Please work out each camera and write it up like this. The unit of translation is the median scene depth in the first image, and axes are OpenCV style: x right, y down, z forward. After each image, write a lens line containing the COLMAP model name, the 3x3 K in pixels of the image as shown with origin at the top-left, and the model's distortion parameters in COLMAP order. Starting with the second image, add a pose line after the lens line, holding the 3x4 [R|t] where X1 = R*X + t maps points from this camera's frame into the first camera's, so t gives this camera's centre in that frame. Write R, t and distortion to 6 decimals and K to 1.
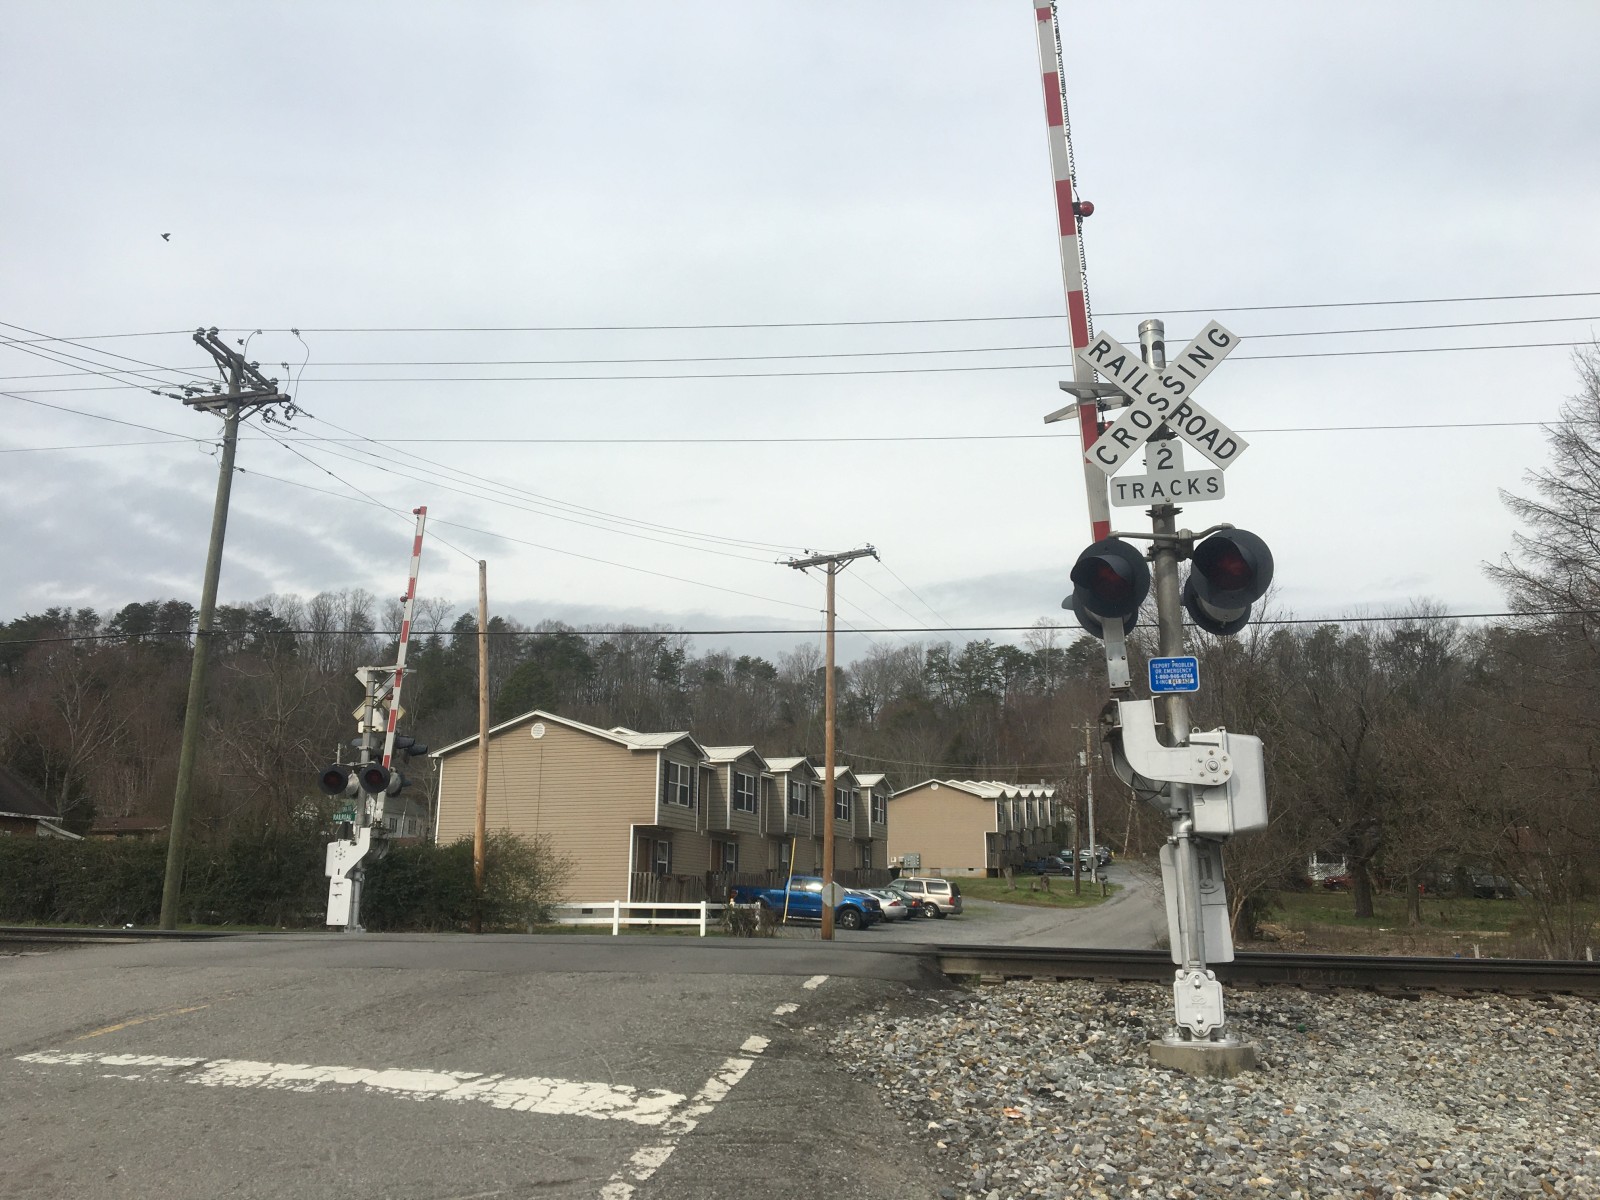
lens RADIAL K [[1345.7, 0, 787.6], [0, 1345.7, 610.9], [0, 0, 1]] dist [0.101759, -0.167037]
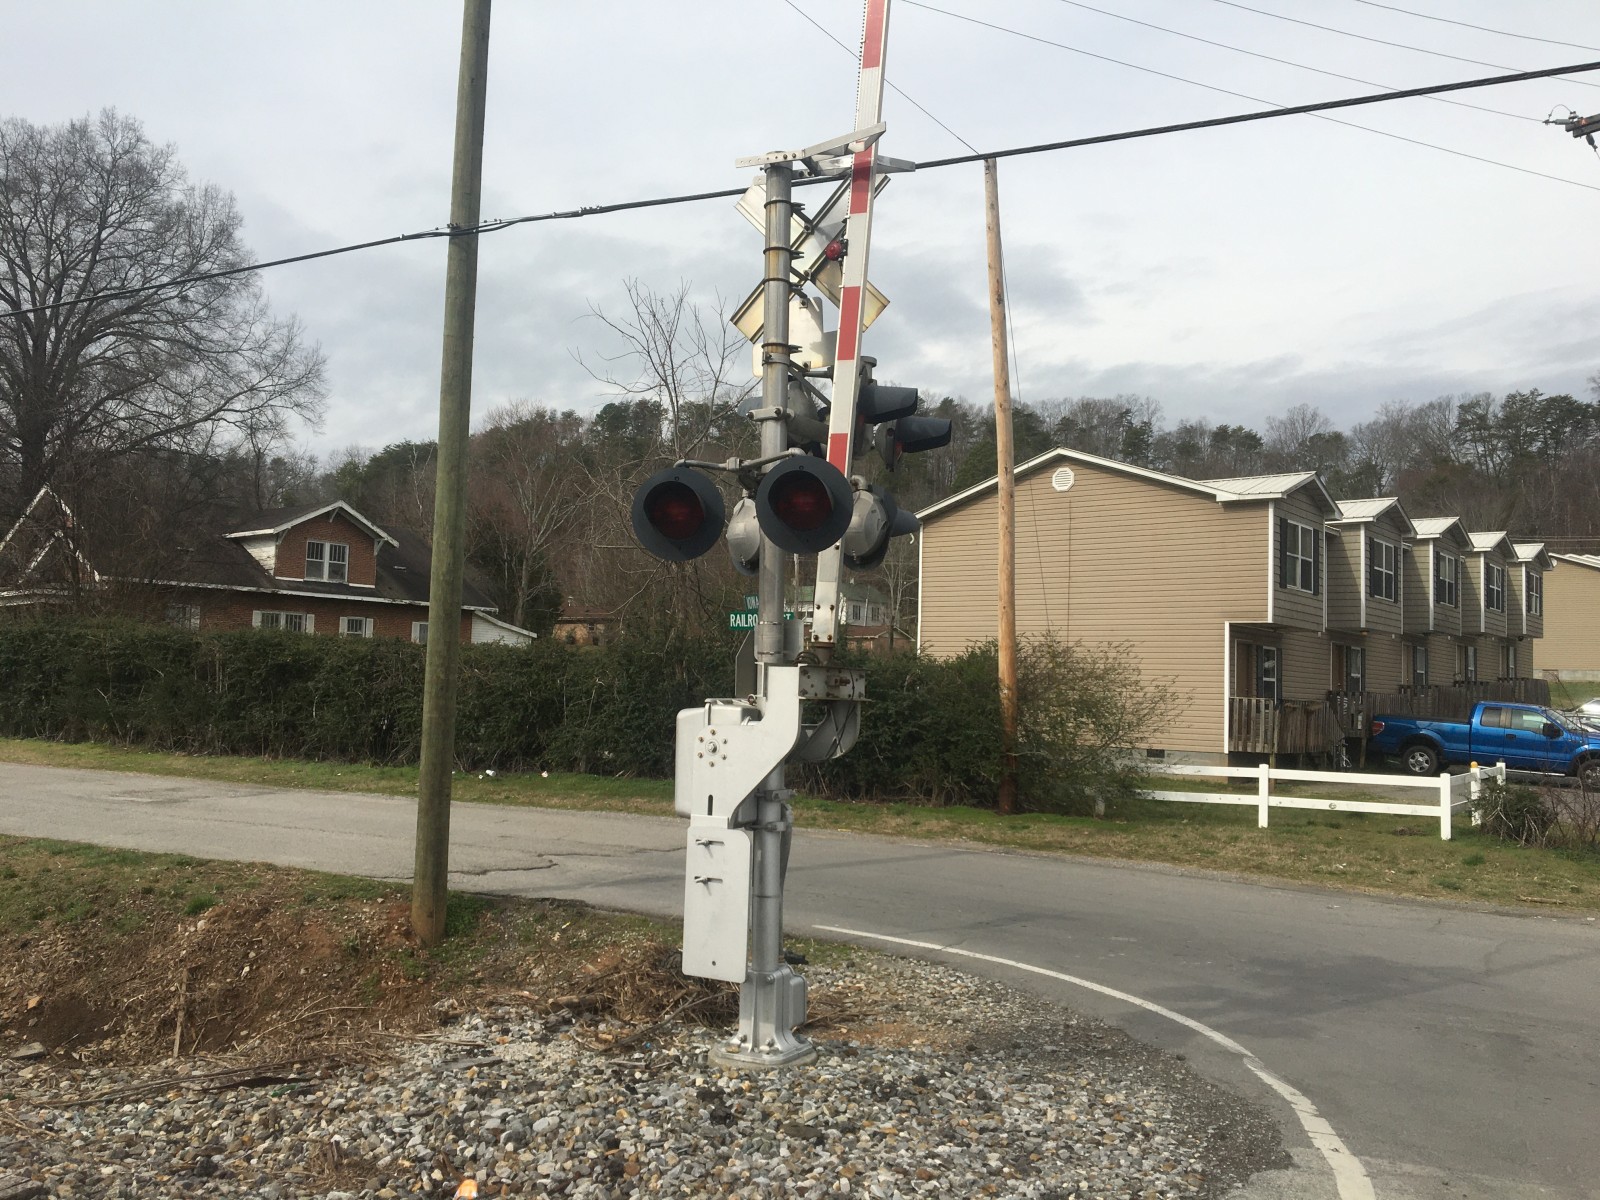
lens RADIAL K [[1344.2, 0, 788.7], [0, 1344.2, 597.7], [0, 0, 1]] dist [0.006112, 0.002034]
pose [[0.946297, -0.007679, -0.323207, -0.127879], [0.054963, 0.988986, 0.137424, 0.062173], [0.318592, -0.147809, 0.936297, 0.434352]]
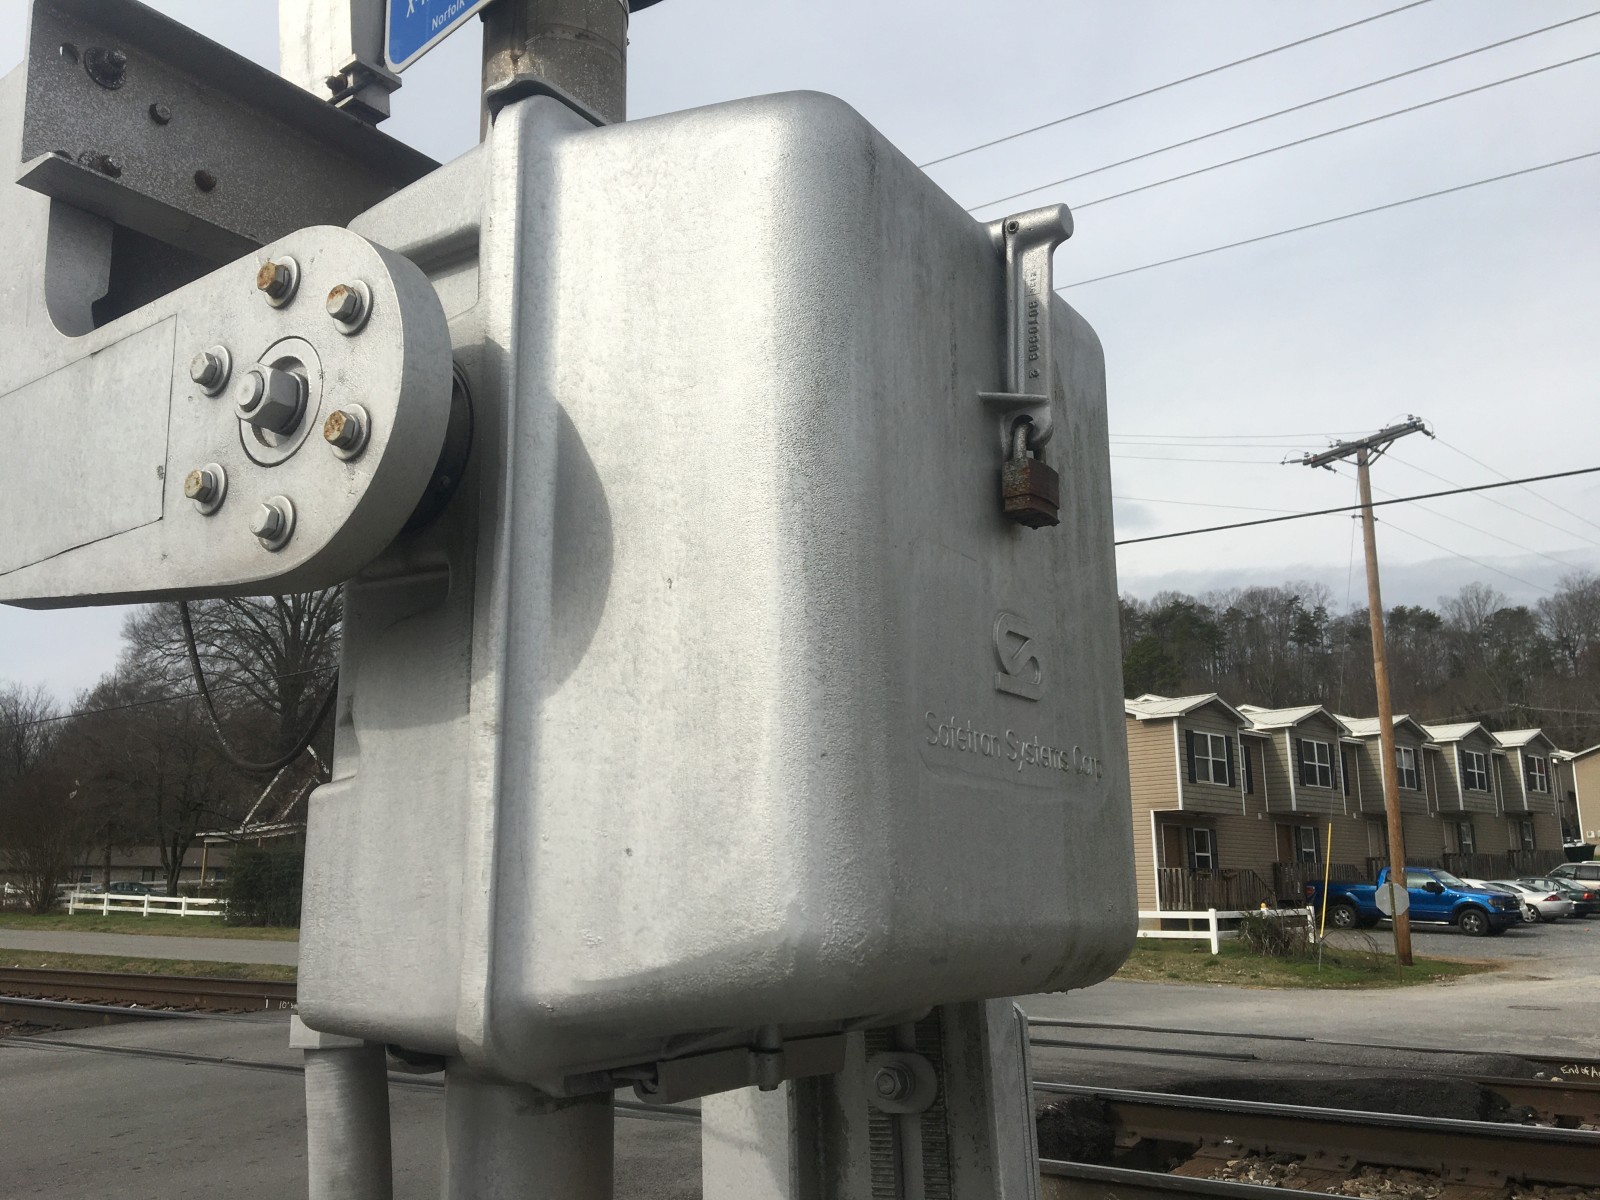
lens RADIAL K [[1345.7, 0, 787.6], [0, 1345.7, 610.9], [0, 0, 1]] dist [0.101759, -0.167037]
pose [[0.887921, -0.109408, -0.446795, 0.084735], [0.114884, 0.993267, -0.014914, 0.029404], [0.445418, -0.038087, 0.894512, 0.199658]]
